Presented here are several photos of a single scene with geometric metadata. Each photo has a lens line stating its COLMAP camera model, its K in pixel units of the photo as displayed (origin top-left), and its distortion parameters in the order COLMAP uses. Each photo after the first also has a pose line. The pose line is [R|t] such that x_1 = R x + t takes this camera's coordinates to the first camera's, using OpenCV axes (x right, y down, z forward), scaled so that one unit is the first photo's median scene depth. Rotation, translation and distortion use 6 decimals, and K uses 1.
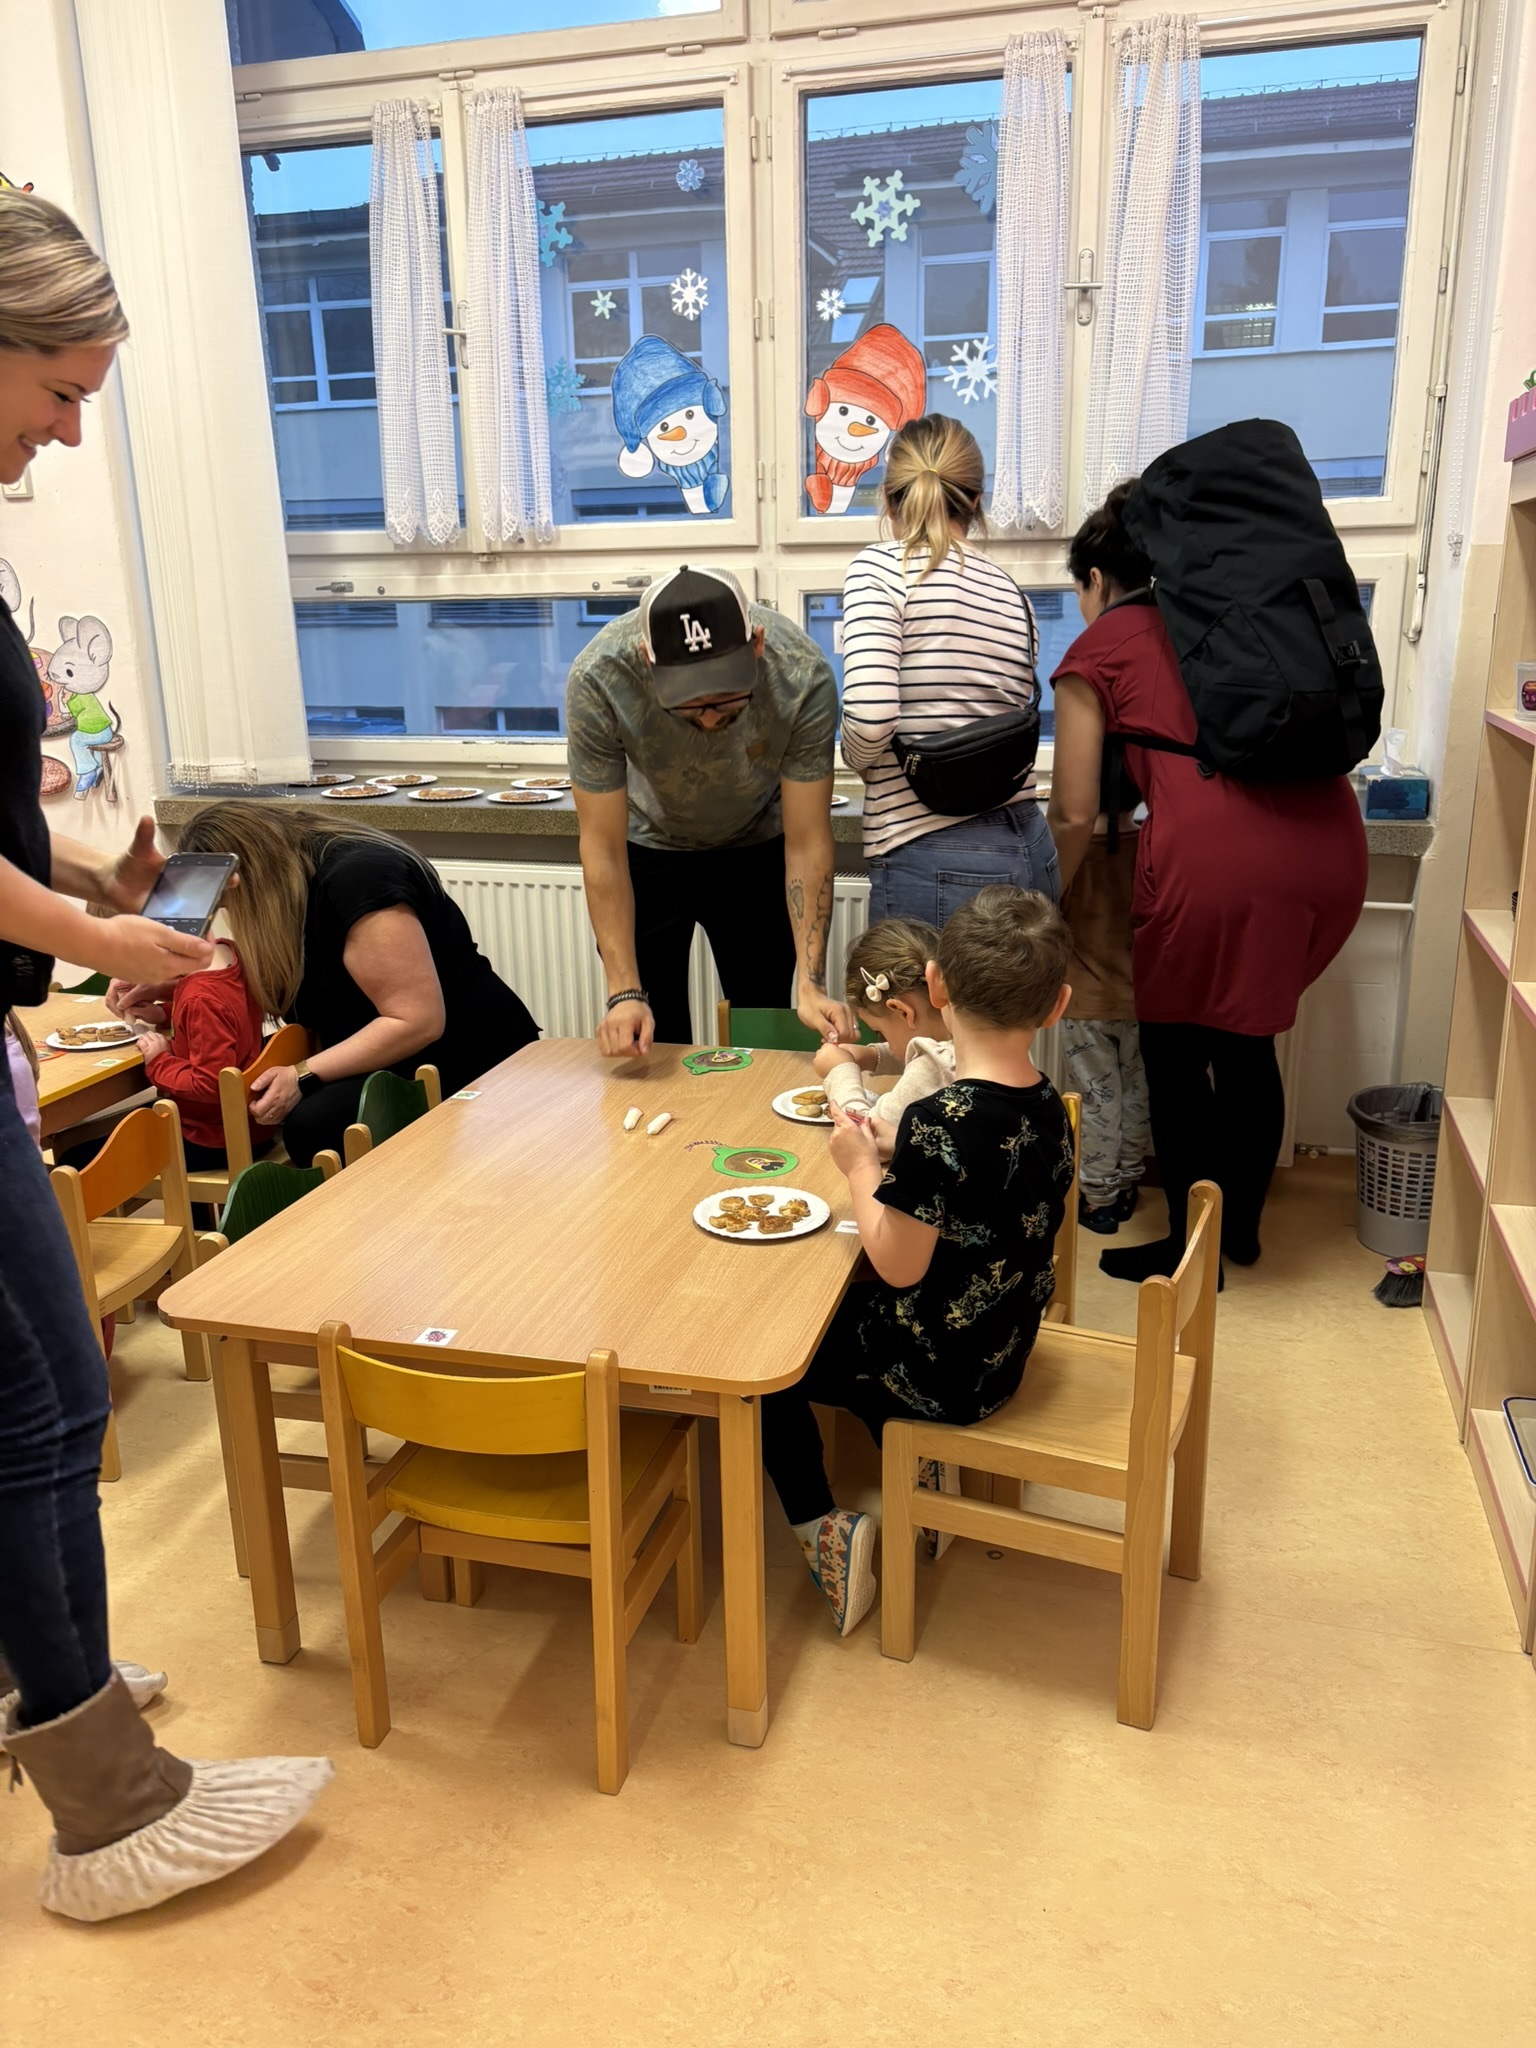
lens RADIAL K [[1496.4, 0, 788.9], [0, 1496.4, 1025.8], [0, 0, 1]] dist [0.042027, -0.046784]
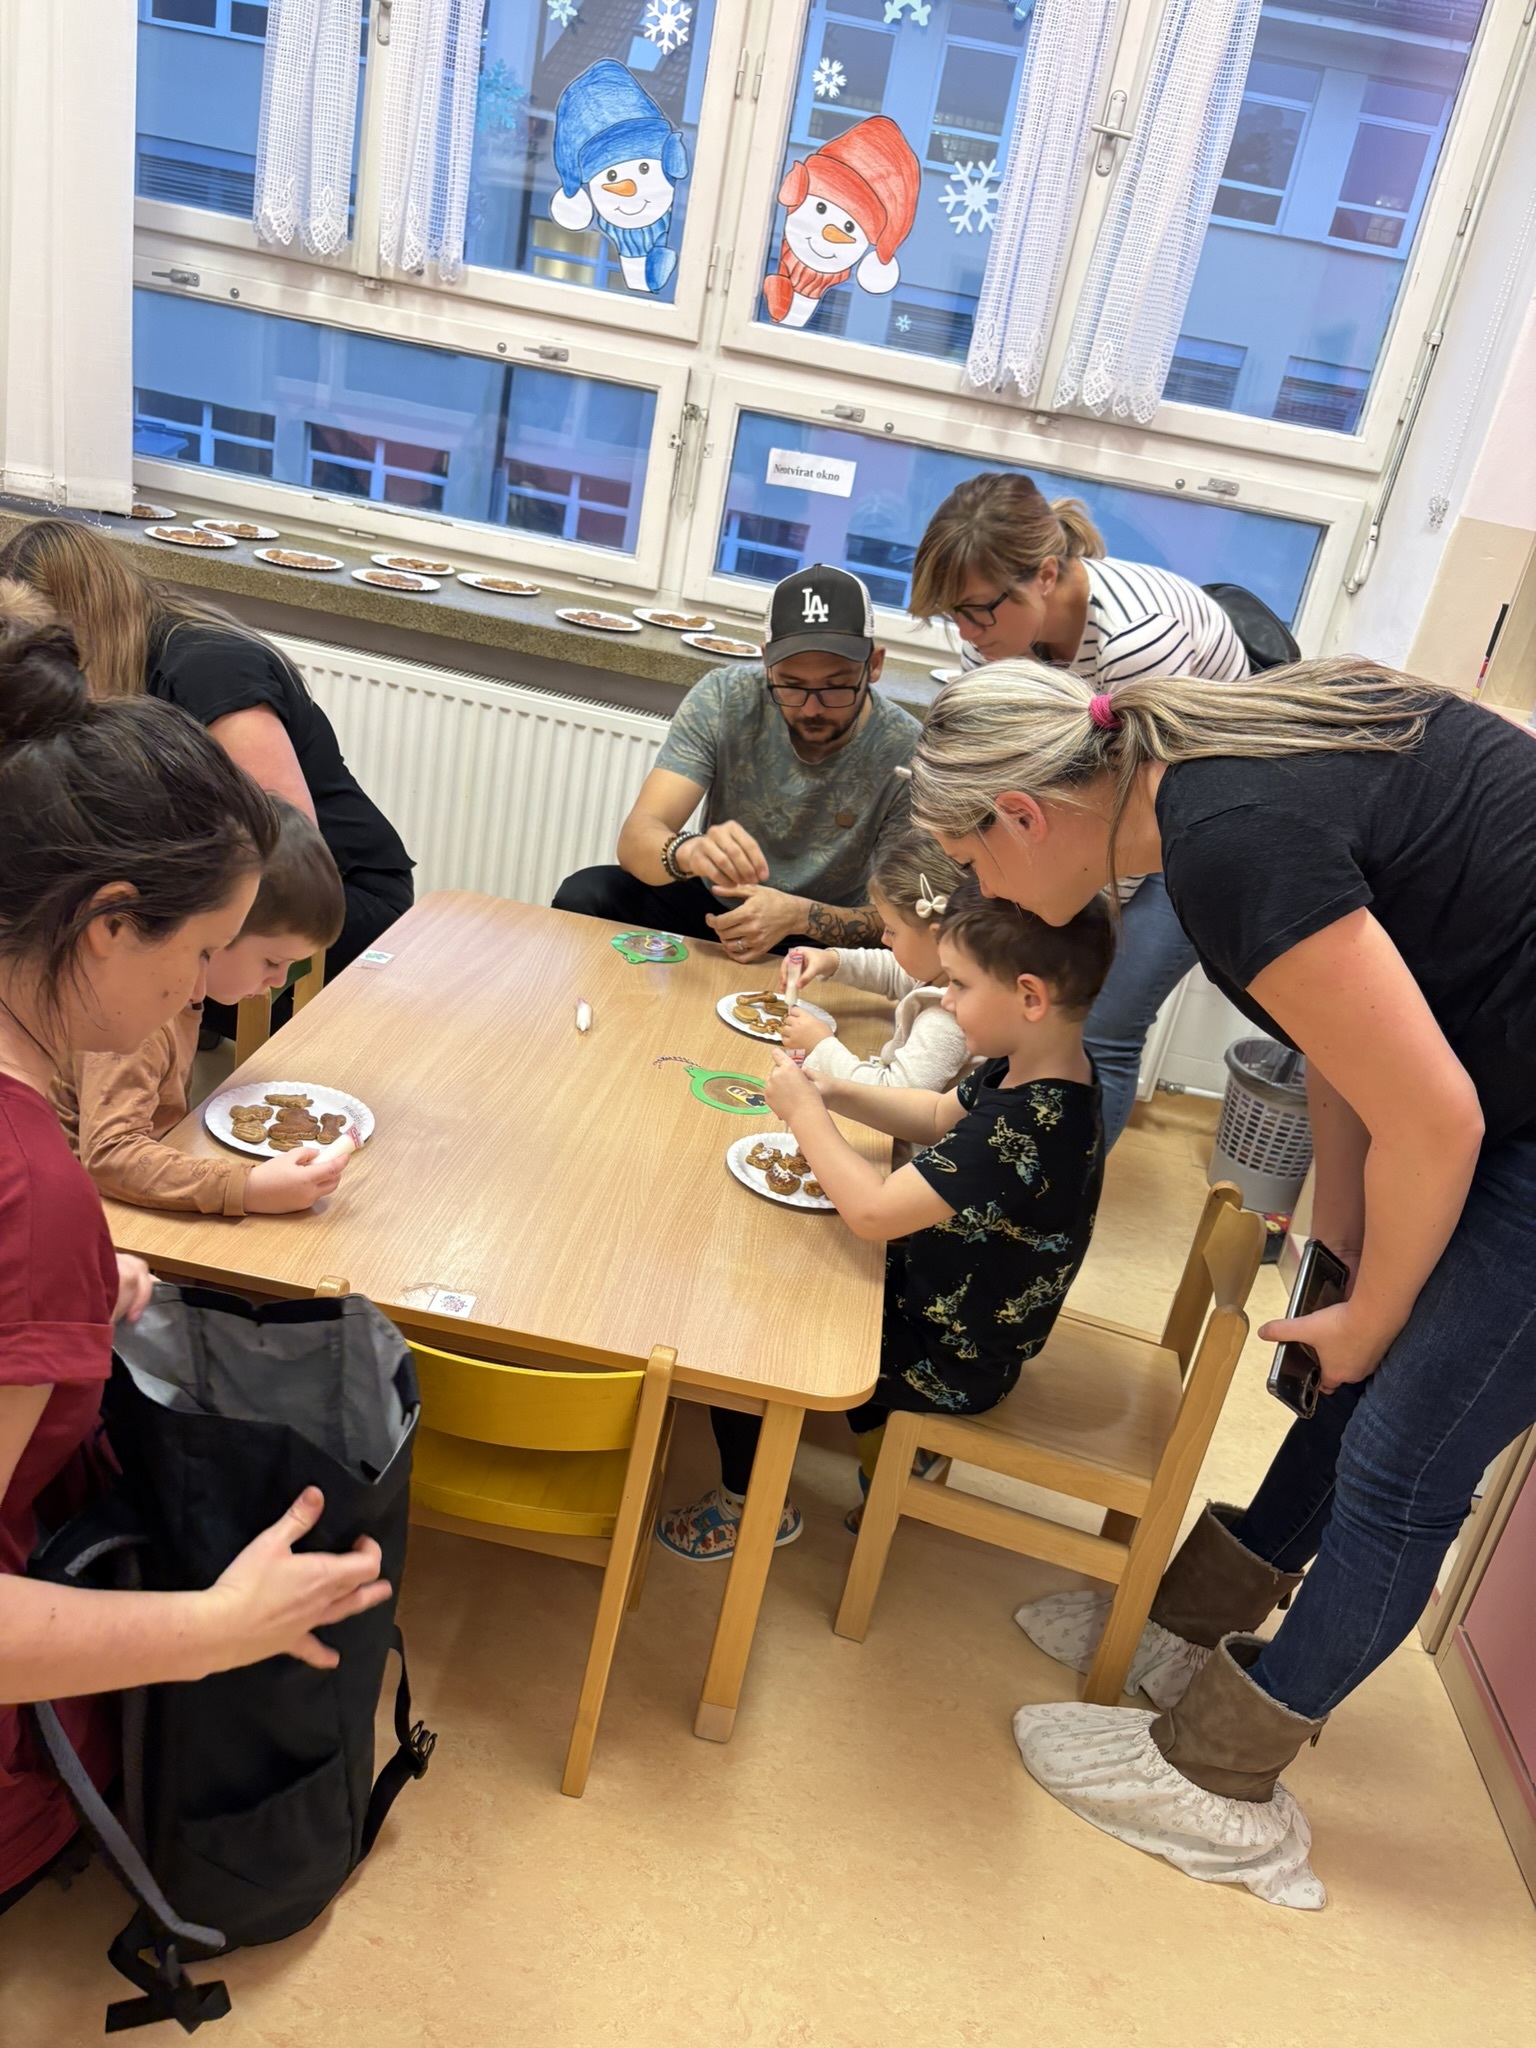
lens RADIAL K [[1496.4, 0, 780.8], [0, 1496.4, 1022.3], [0, 0, 1]] dist [0.042027, -0.046784]
pose [[0.969602, 0.121163, 0.212581, -0.122620], [-0.147807, 0.982397, 0.114235, -0.036441], [-0.194998, -0.142184, 0.970443, 0.076455]]
